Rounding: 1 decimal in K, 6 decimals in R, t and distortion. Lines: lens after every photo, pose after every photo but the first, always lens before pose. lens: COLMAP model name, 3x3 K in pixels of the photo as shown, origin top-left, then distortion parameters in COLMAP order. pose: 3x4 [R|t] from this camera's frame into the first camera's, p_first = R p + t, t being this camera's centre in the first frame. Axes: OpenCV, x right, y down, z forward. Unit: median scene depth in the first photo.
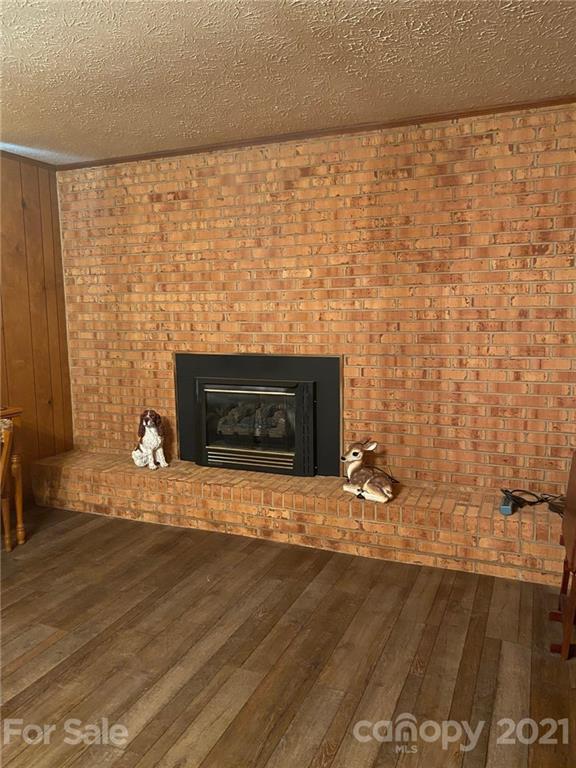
lens RADIAL K [[627.8, 0, 288.9], [0, 627.8, 372.3], [0, 0, 1]] dist [-0.010678, -0.012651]
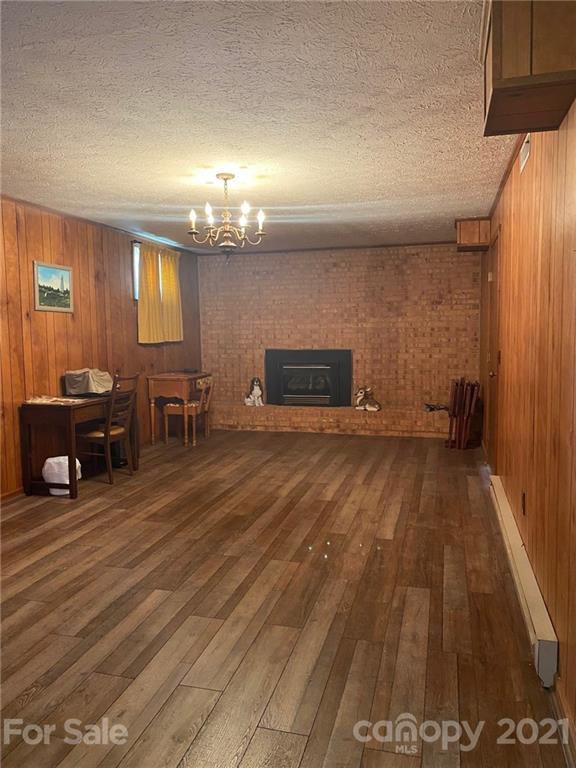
lens RADIAL K [[627.8, 0, 288.9], [0, 627.8, 372.3], [0, 0, 1]] dist [-0.010678, -0.012651]
pose [[0.990904, -0.007039, 0.134385, -0.431464], [0.012474, 0.999136, -0.039648, 0.139215], [-0.133990, 0.040964, 0.990136, -1.131475]]
